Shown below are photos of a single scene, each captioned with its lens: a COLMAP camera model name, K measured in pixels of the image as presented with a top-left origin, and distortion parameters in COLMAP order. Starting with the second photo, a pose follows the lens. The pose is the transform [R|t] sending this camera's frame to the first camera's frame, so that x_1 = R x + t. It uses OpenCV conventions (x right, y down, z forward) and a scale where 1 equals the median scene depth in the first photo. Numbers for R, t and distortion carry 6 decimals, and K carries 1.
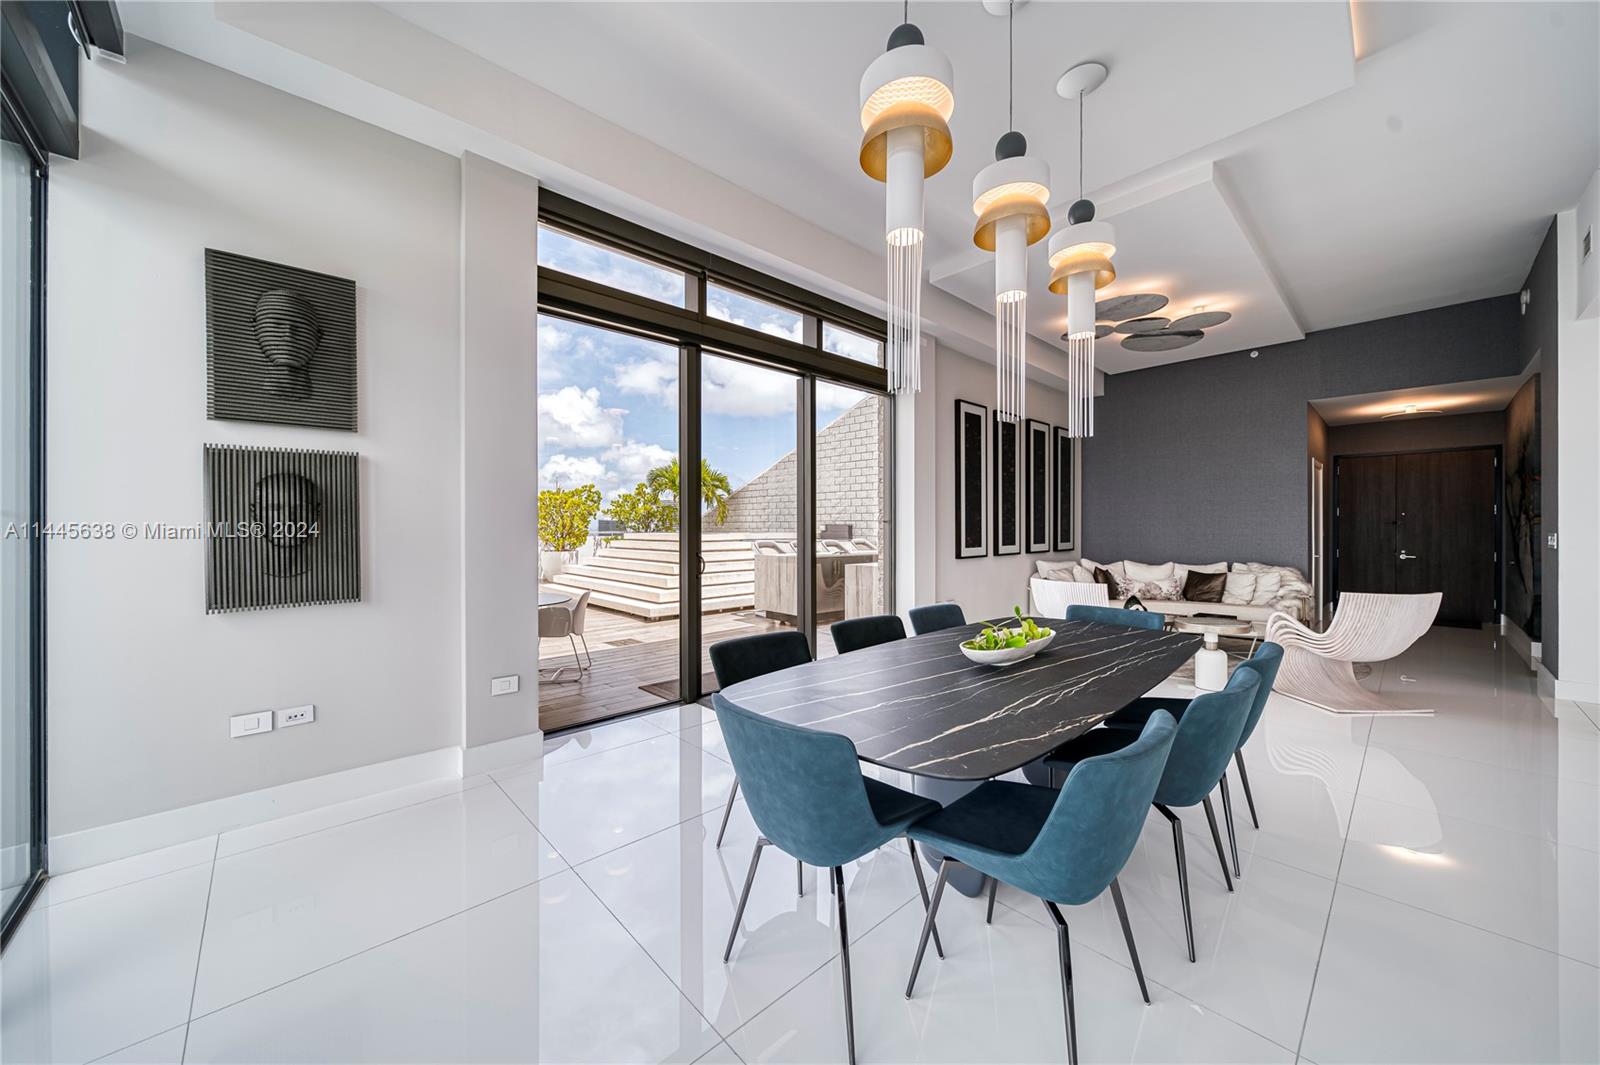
lens RADIAL K [[570.8, 0, 802.7], [0, 570.8, 527.8], [0, 0, 1]] dist [-0.000320, -0.000129]
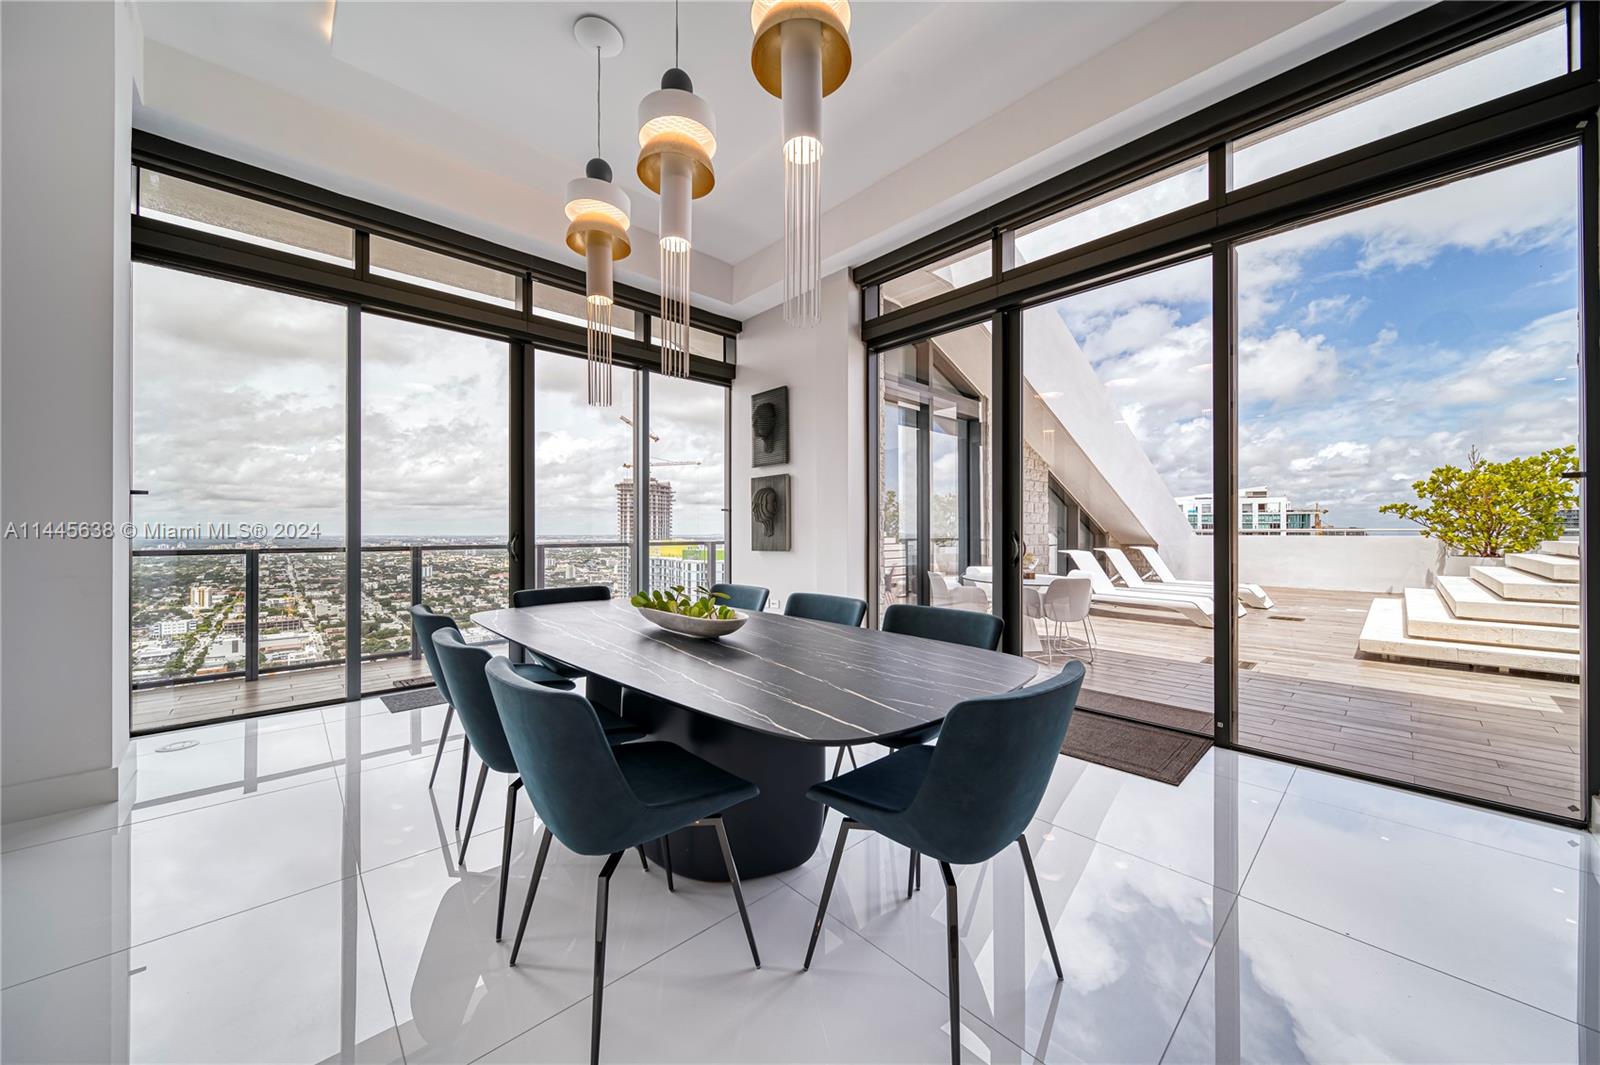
lens RADIAL K [[570.8, 0, 802.7], [0, 570.8, 527.8], [0, 0, 1]] dist [-0.000320, -0.000129]
pose [[-0.005083, -0.002607, -0.999984, 0.436458], [-0.003873, 0.999989, -0.002587, 0.023196], [0.999980, 0.003860, -0.005093, 0.409389]]
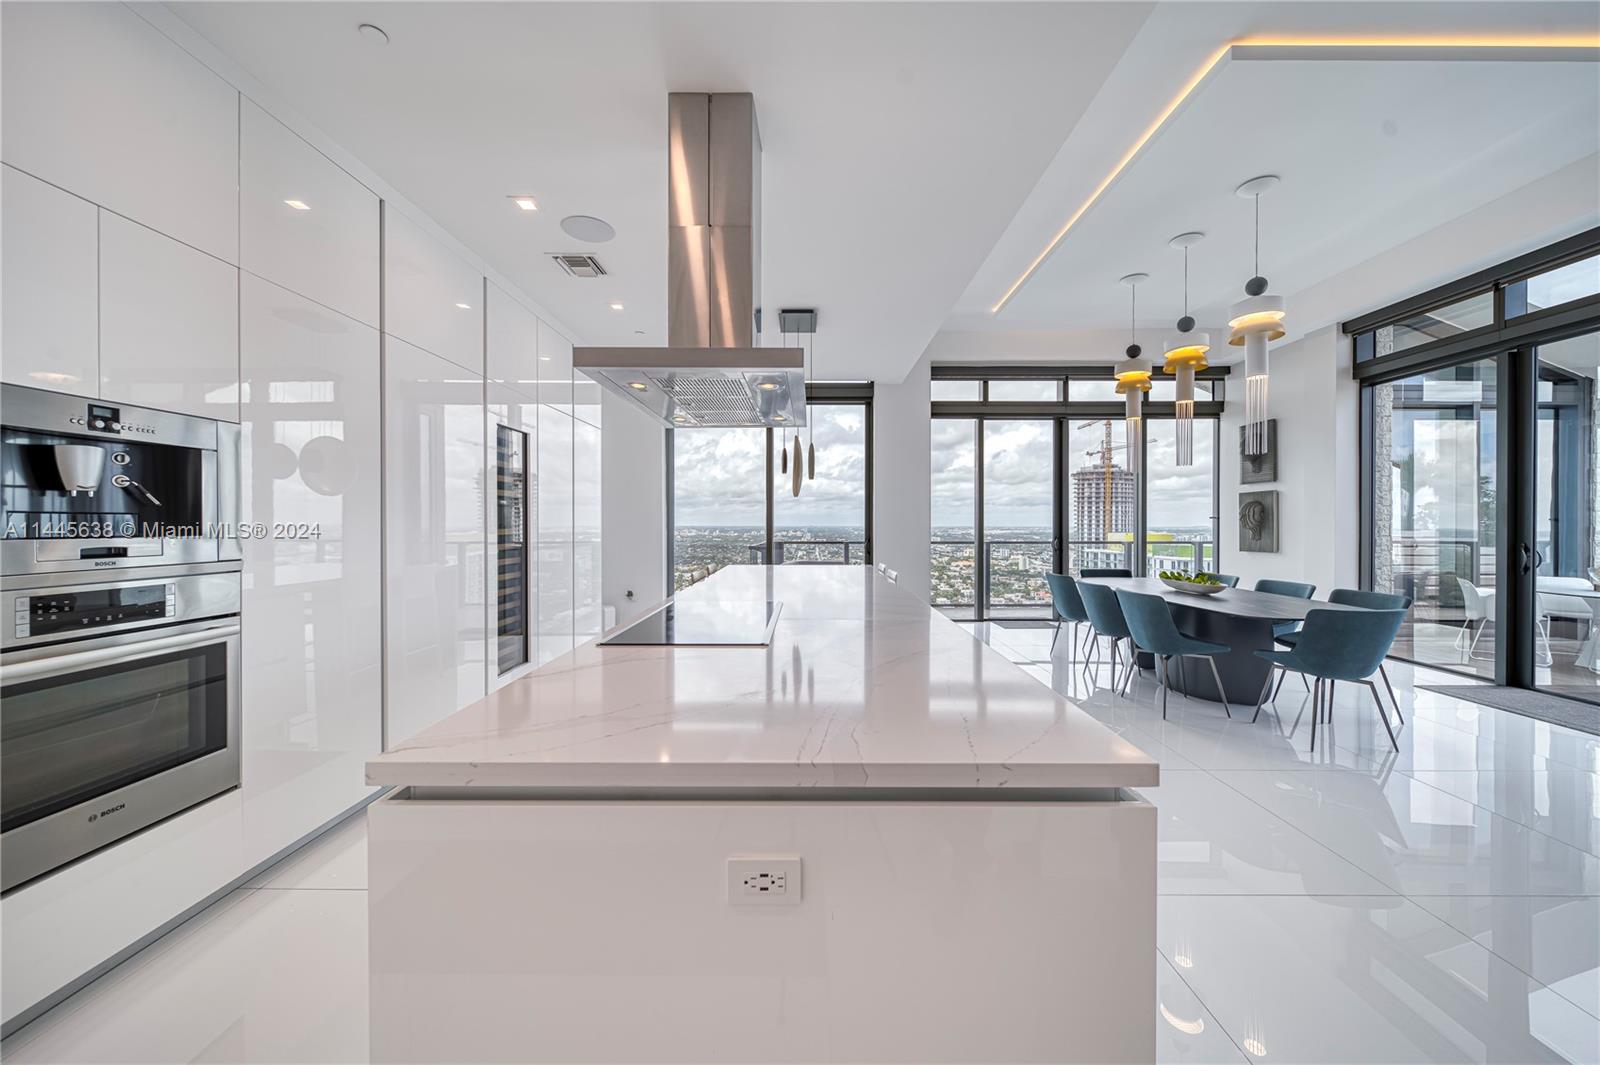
lens RADIAL K [[570.8, 0, 802.7], [0, 570.8, 527.8], [0, 0, 1]] dist [-0.000320, -0.000129]
pose [[-0.691577, 0.010399, -0.722228, 0.897808], [0.001585, 0.999916, 0.012880, -0.001797], [0.722301, 0.007763, -0.691535, 0.473795]]
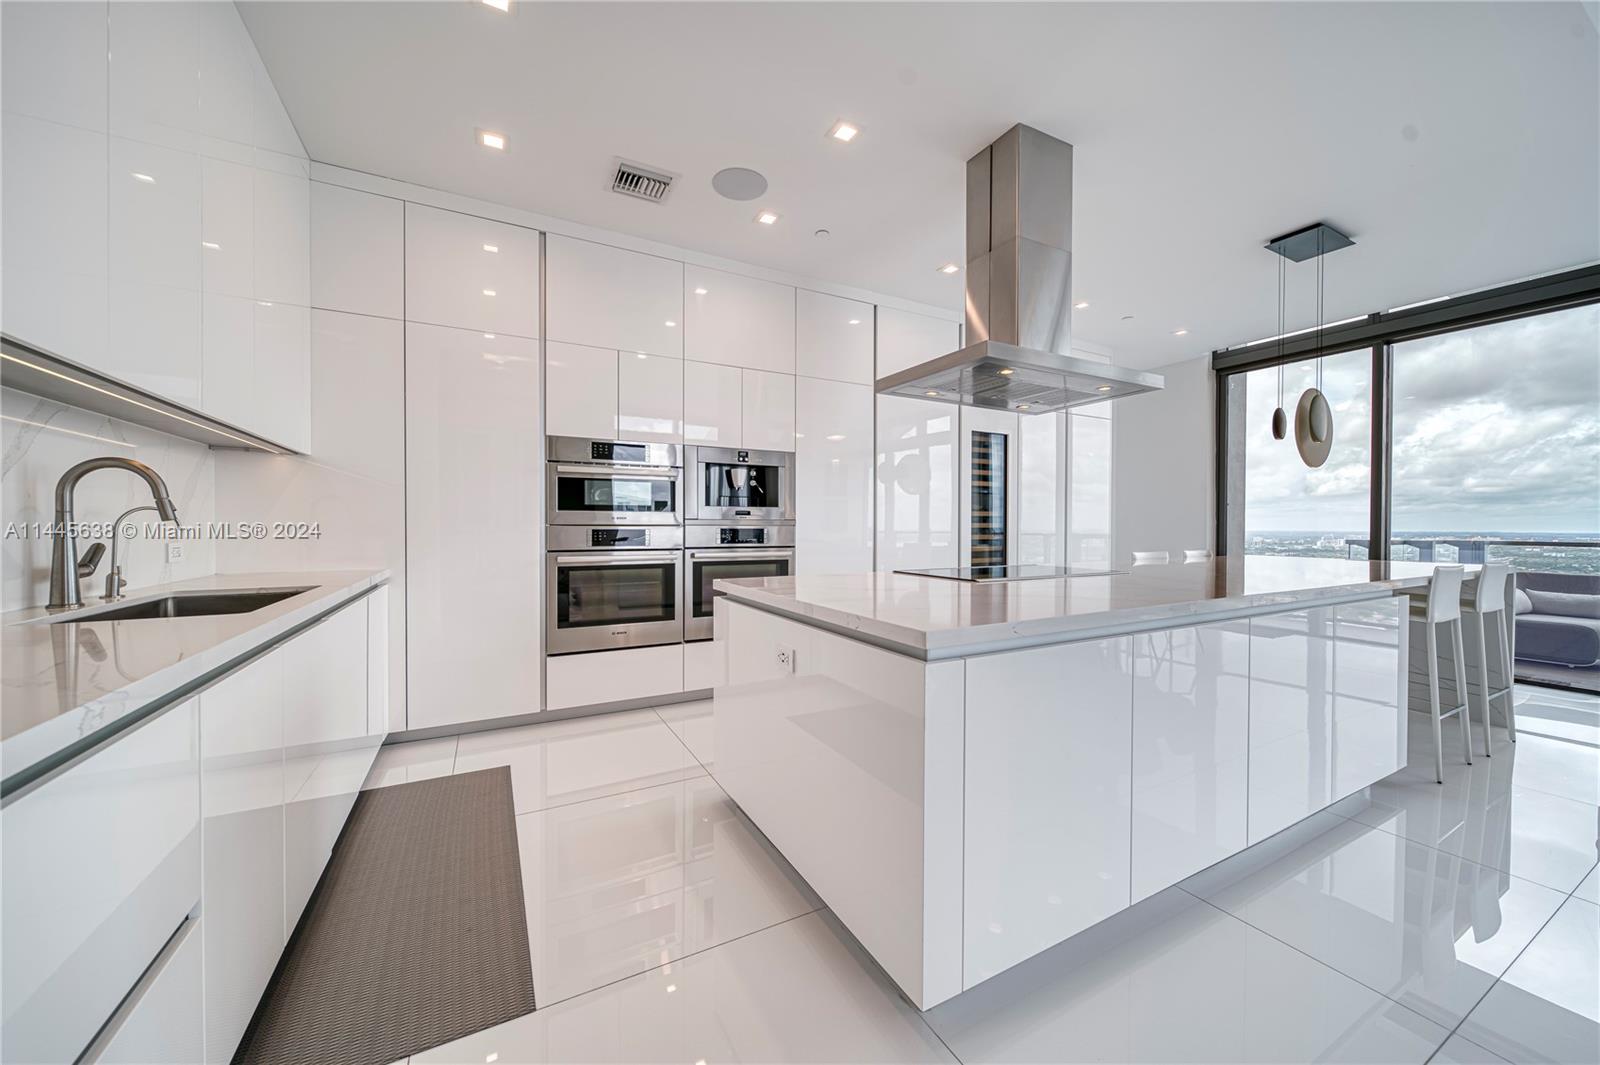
lens RADIAL K [[570.8, 0, 802.7], [0, 570.8, 527.8], [0, 0, 1]] dist [-0.000320, -0.000129]
pose [[-0.965696, 0.001134, 0.259673, 0.738048], [0.001728, 0.999996, 0.002060, 0.022507], [-0.259669, 0.002439, -0.965694, 0.618501]]
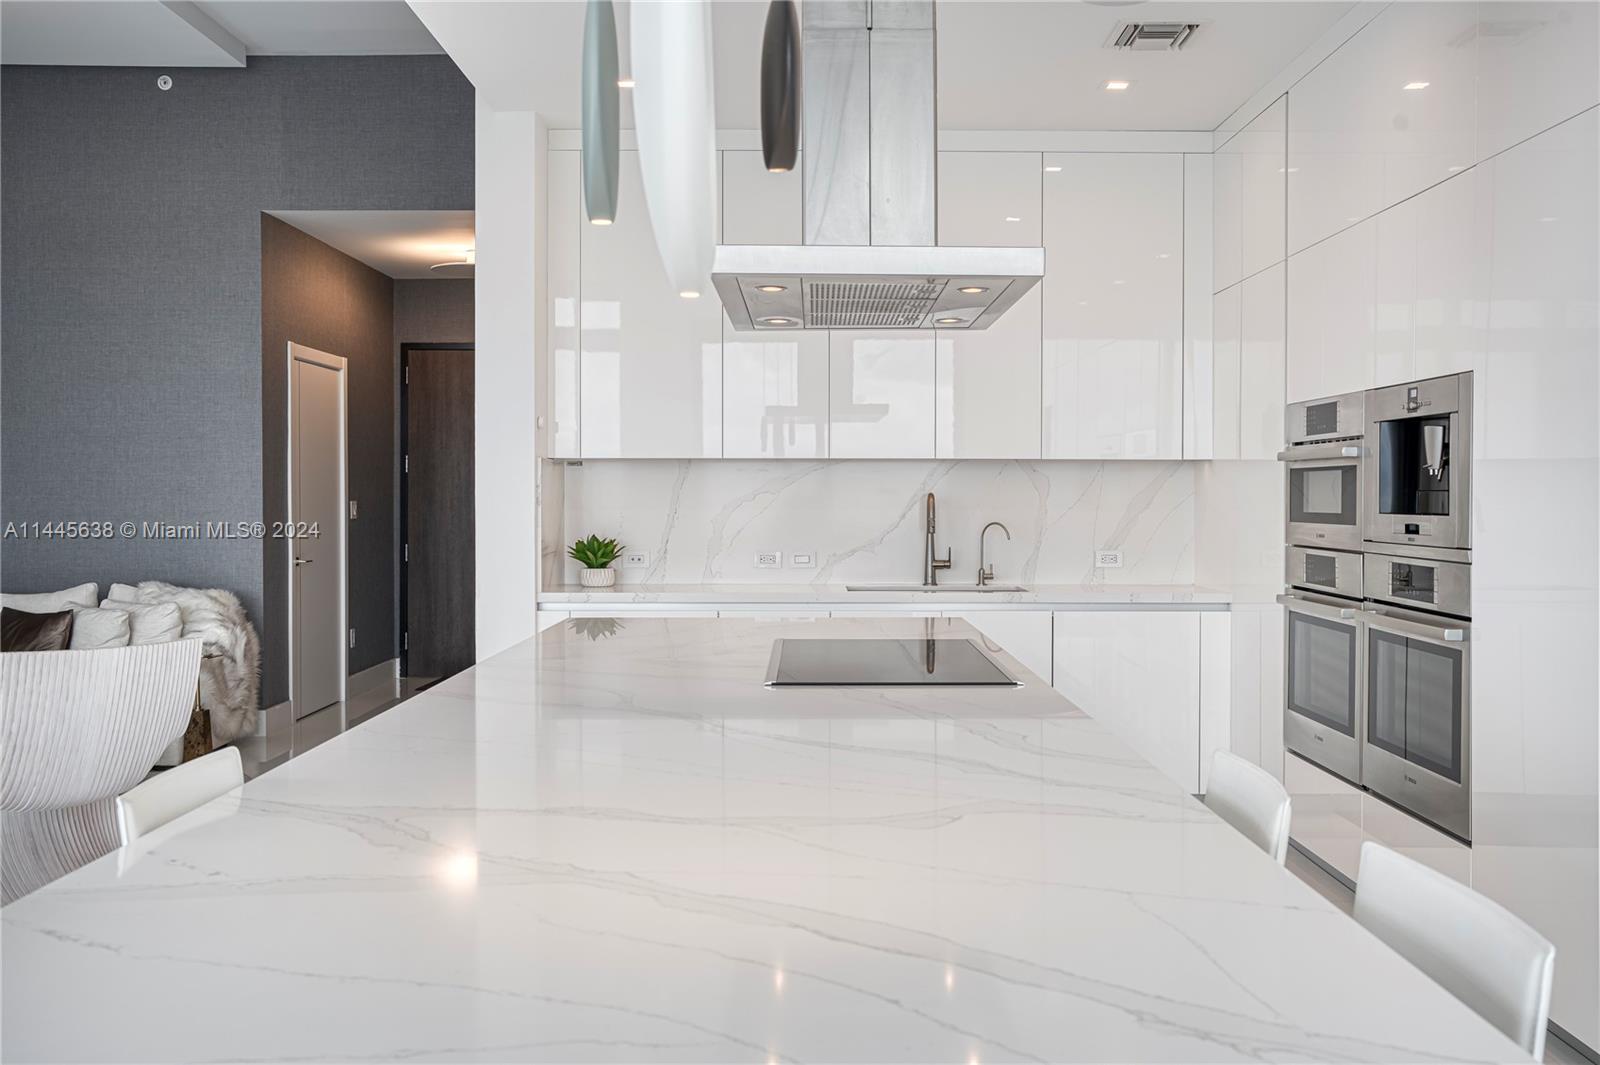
lens RADIAL K [[1529.6, 0, 781.1], [0, 1529.6, 500.8], [0, 0, 1]] dist [-0.006867, -0.000826]
pose [[0.698355, -0.000774, 0.715751, 0.319285], [-0.001956, 0.999994, 0.002990, -0.002400], [-0.715749, -0.003488, 0.698349, -0.110120]]
